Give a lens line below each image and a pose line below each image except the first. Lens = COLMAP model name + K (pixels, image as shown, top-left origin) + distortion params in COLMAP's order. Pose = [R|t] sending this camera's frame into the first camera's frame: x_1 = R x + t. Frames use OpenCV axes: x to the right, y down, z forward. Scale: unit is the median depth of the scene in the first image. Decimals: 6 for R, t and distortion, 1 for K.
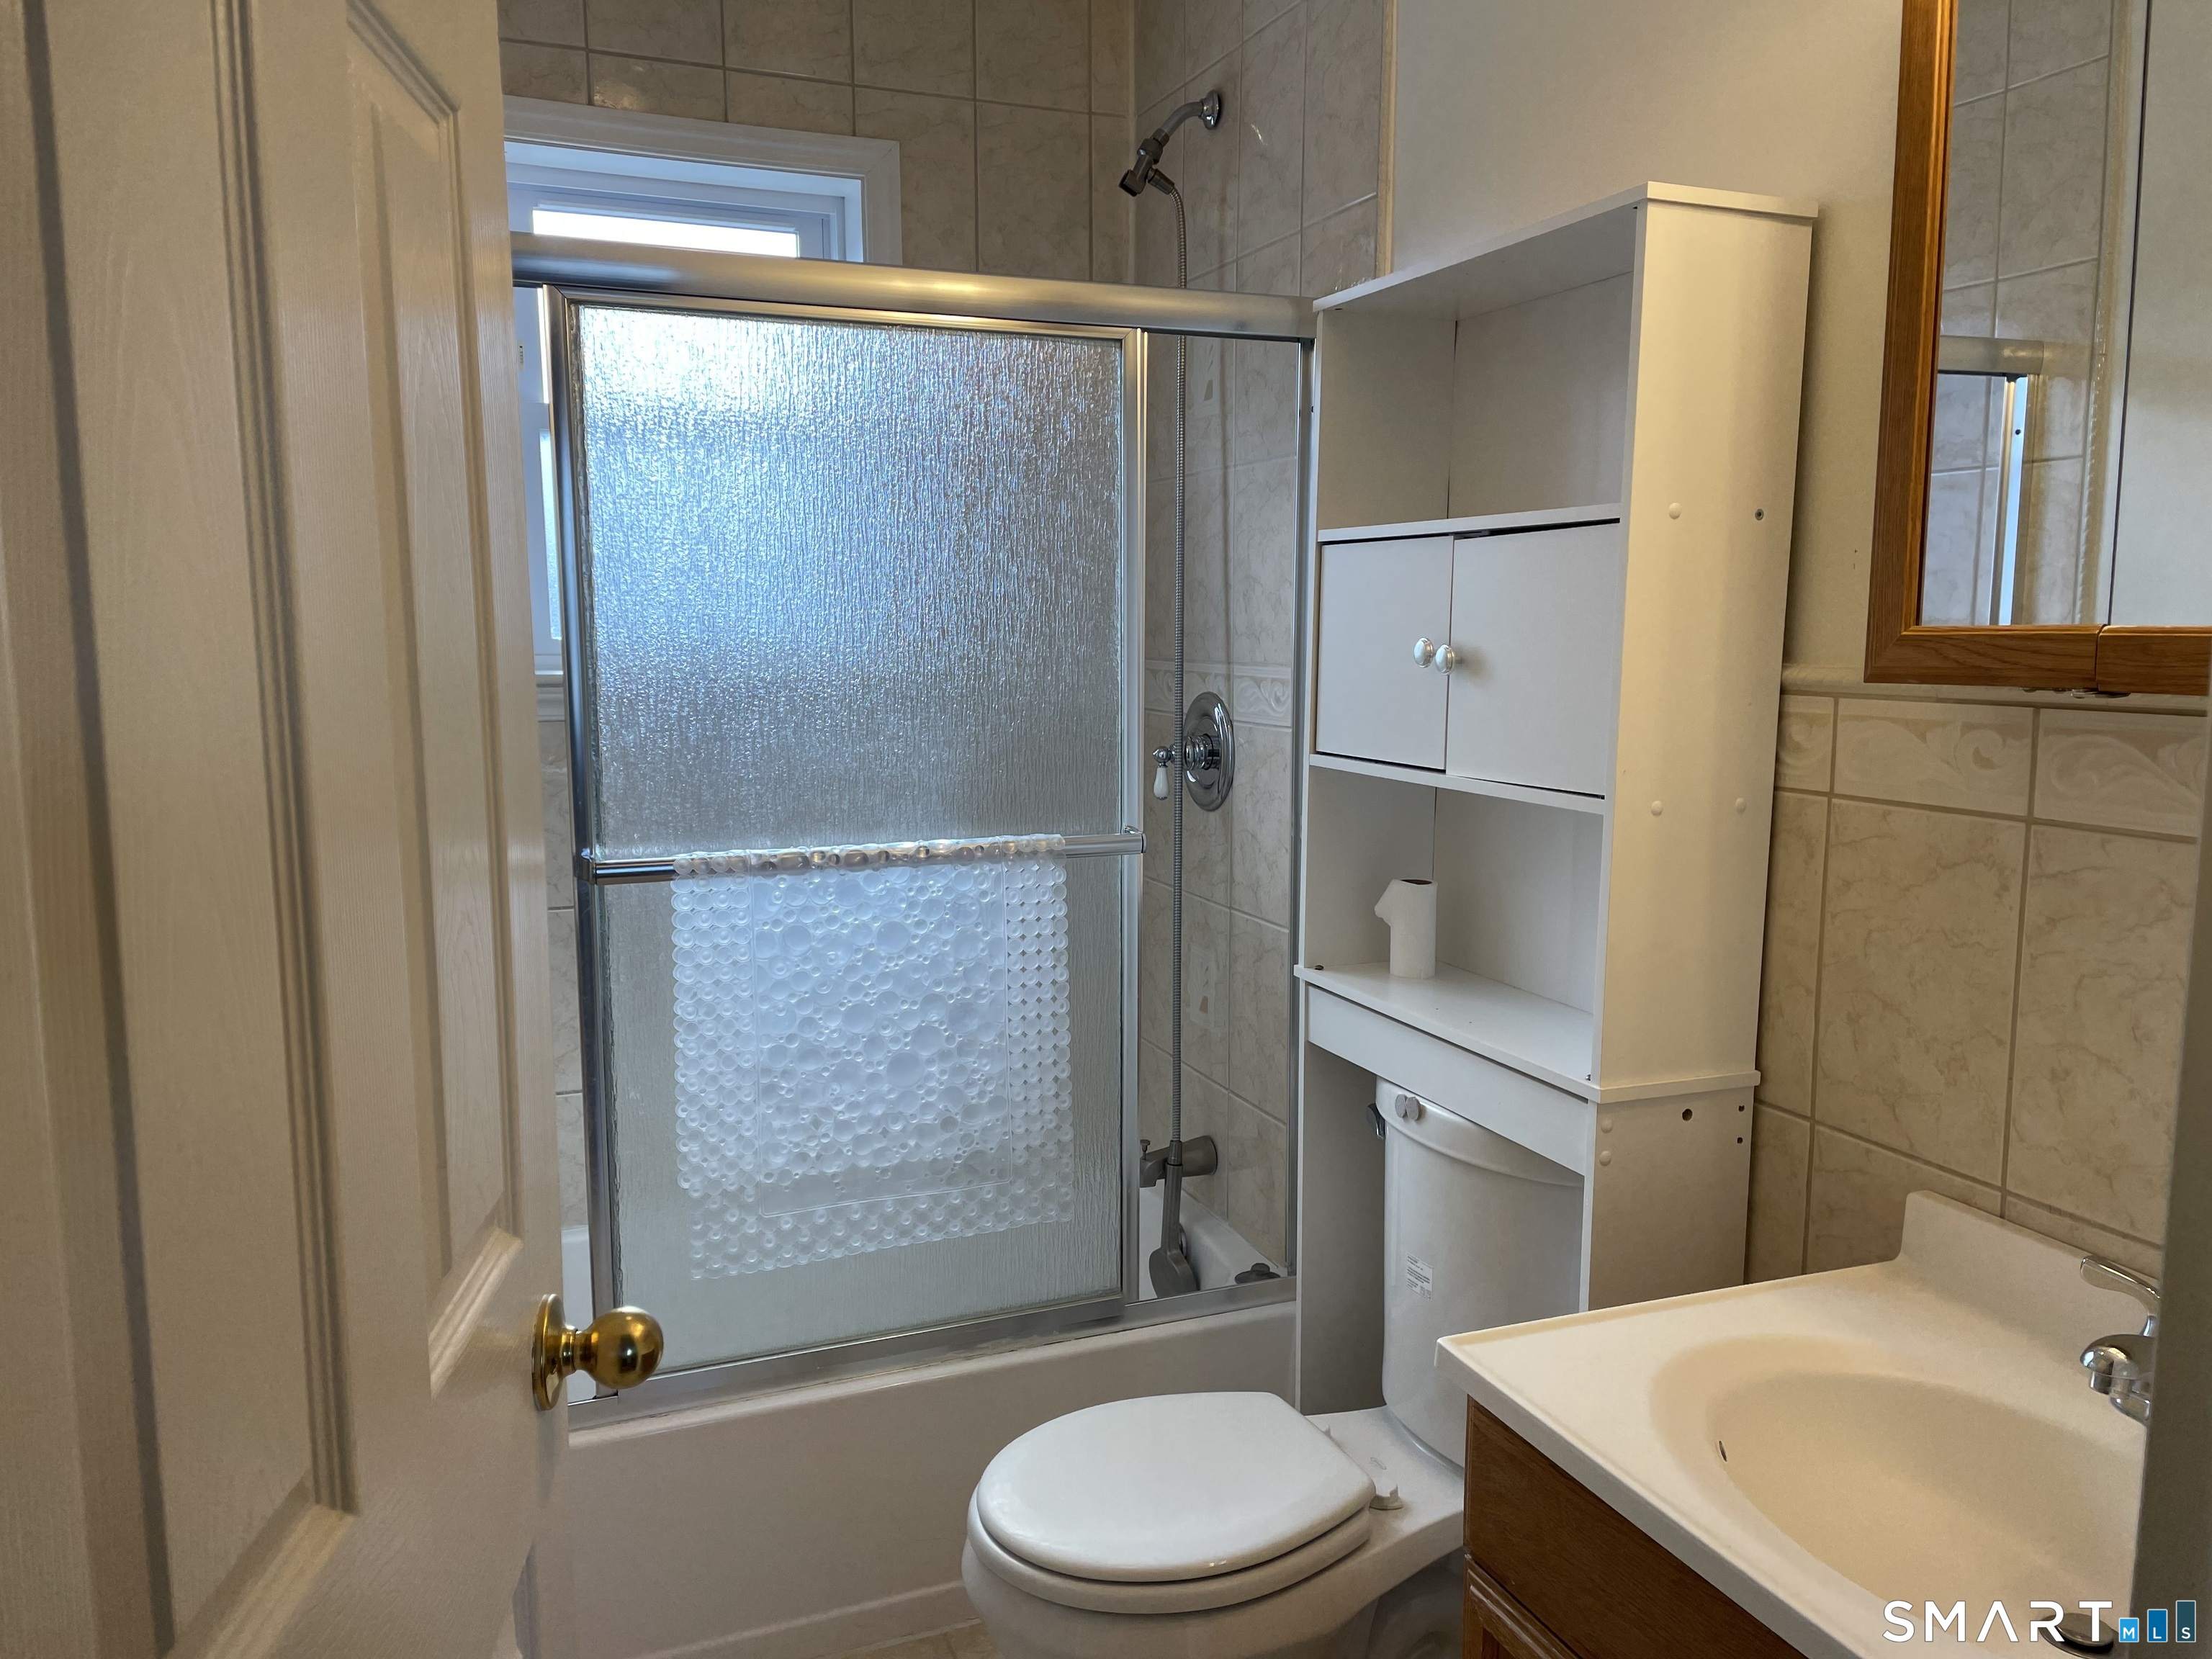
lens RADIAL K [[1645.9, 0, 1106.0], [0, 1645.9, 829.5], [0, 0, 1]] dist [0.110838, -0.135491]
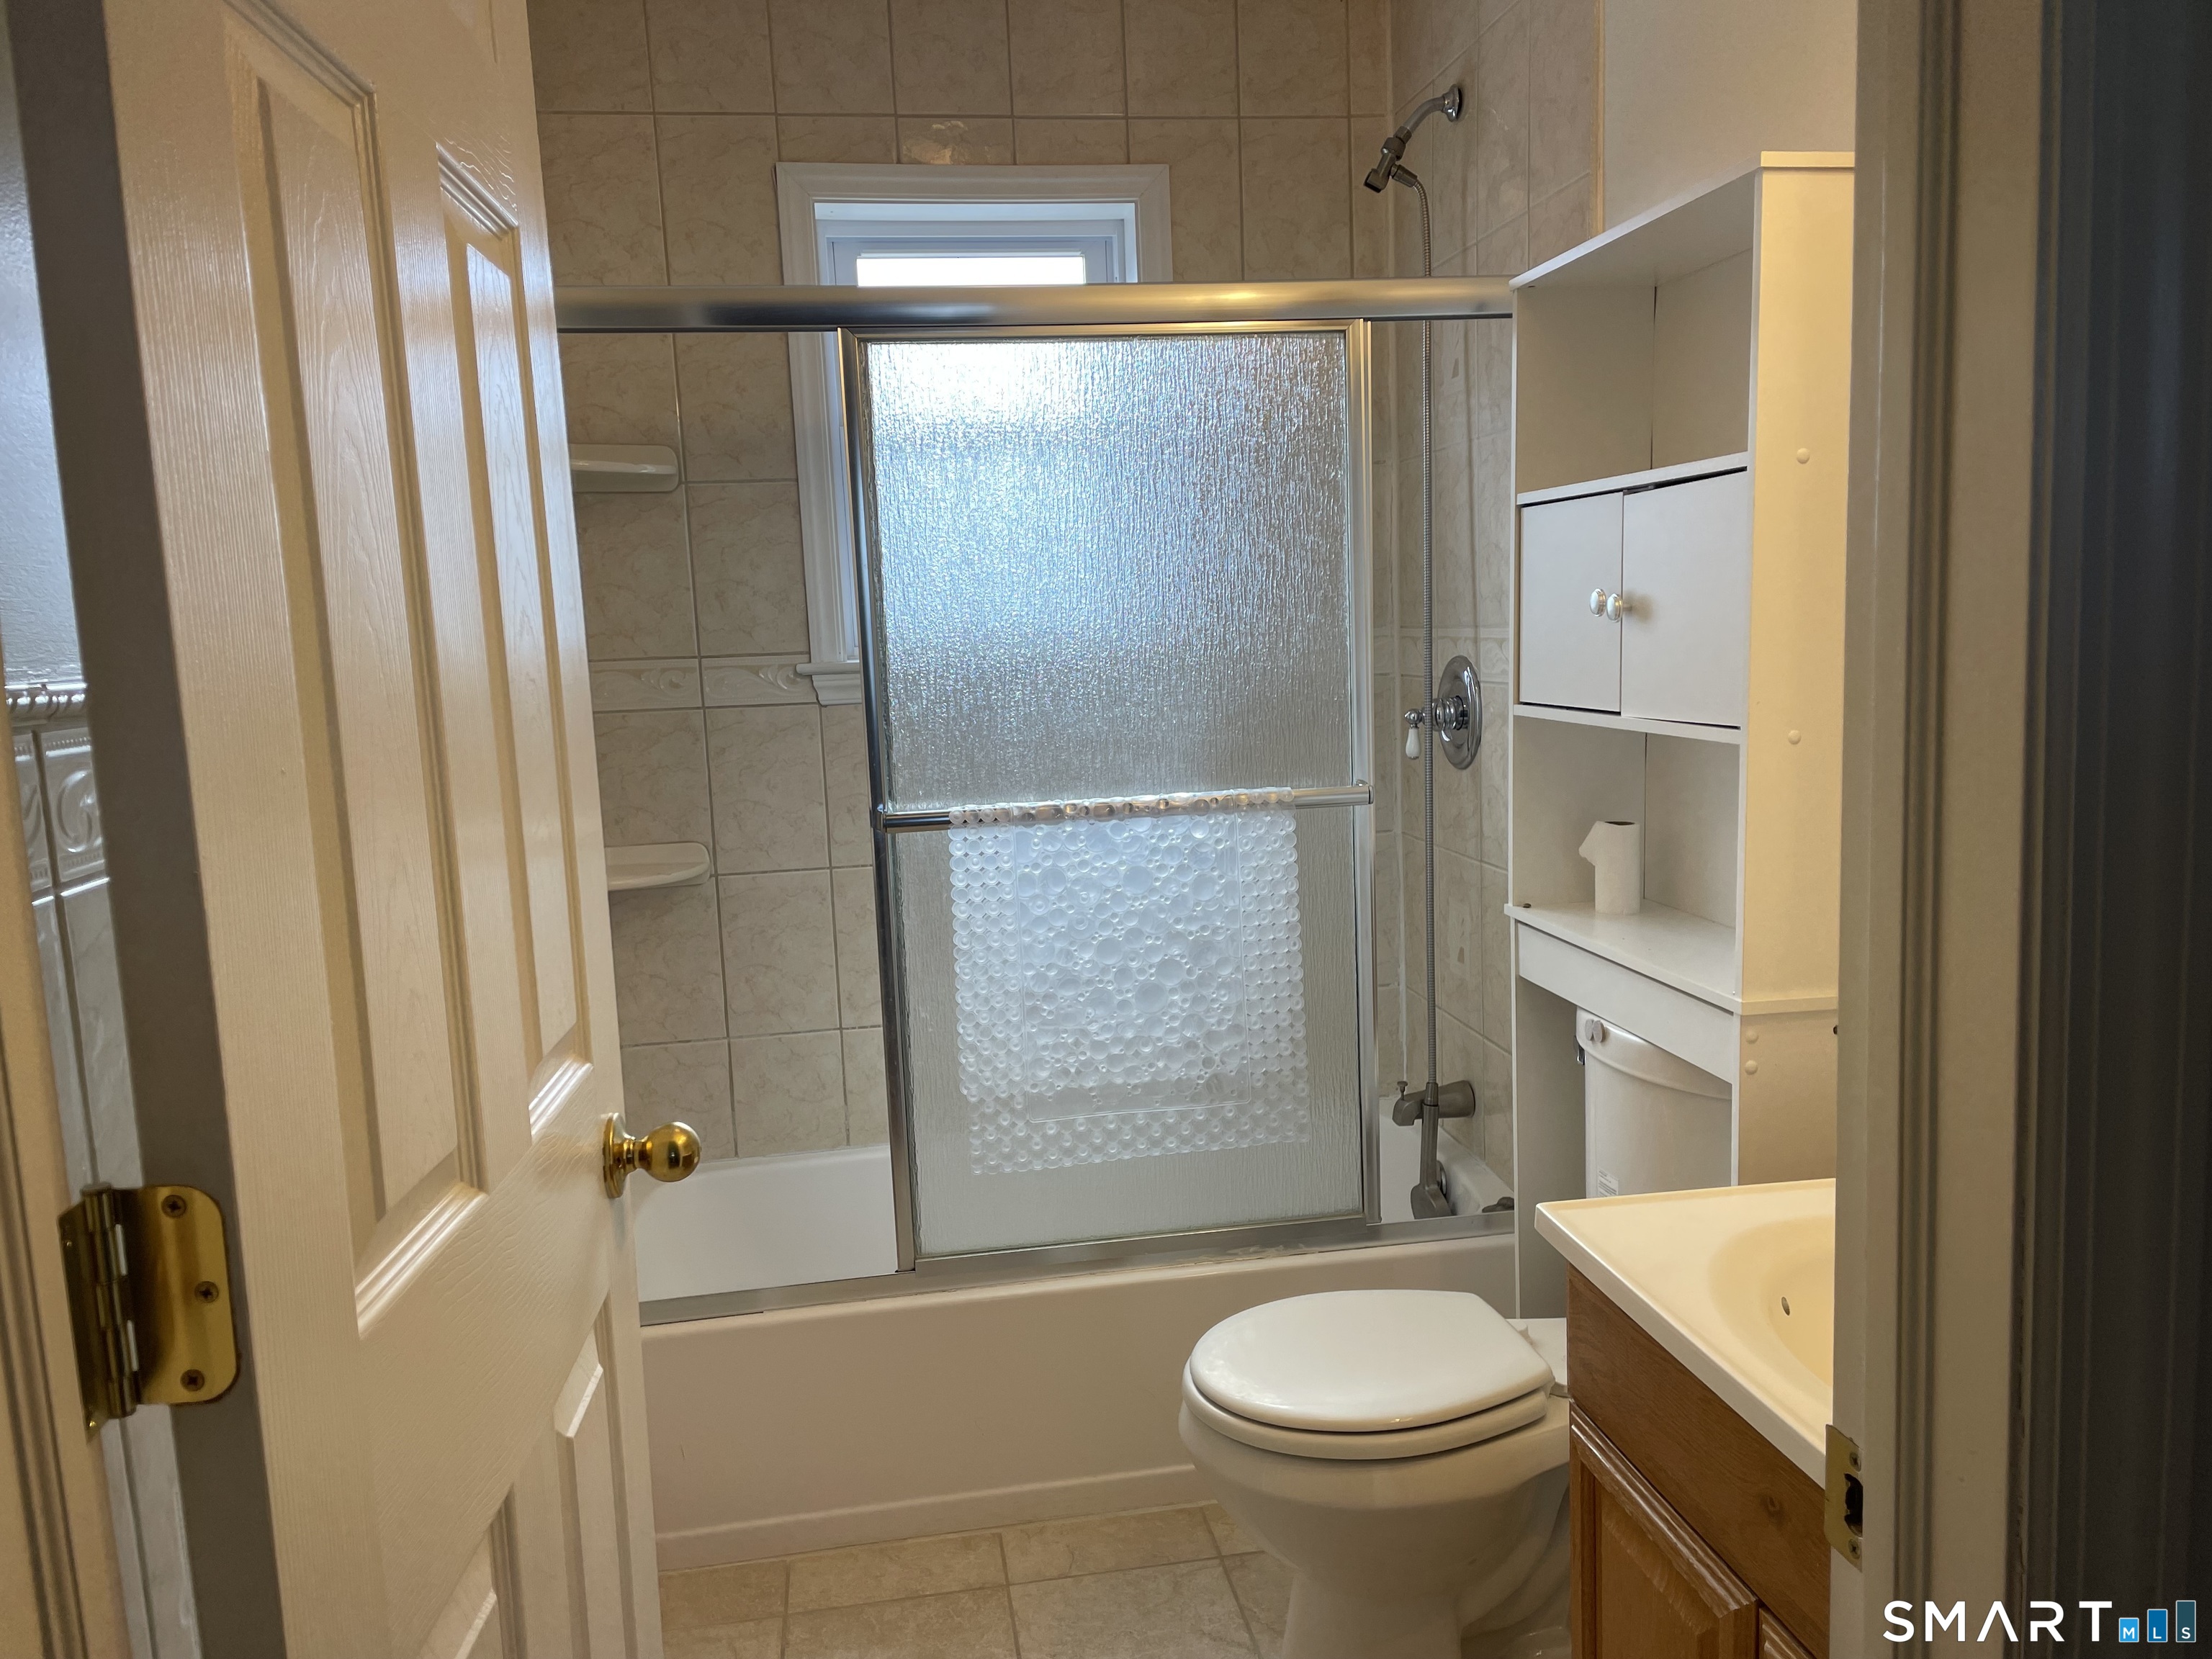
lens RADIAL K [[1665.0, 0, 1106.0], [0, 1665.0, 829.5], [0, 0, 1]] dist [0.123707, -0.186148]
pose [[0.972209, -0.010832, -0.233864, 0.115108], [0.011213, 0.999937, 0.000301, 0.030117], [0.233846, -0.002915, 0.972269, -0.110804]]
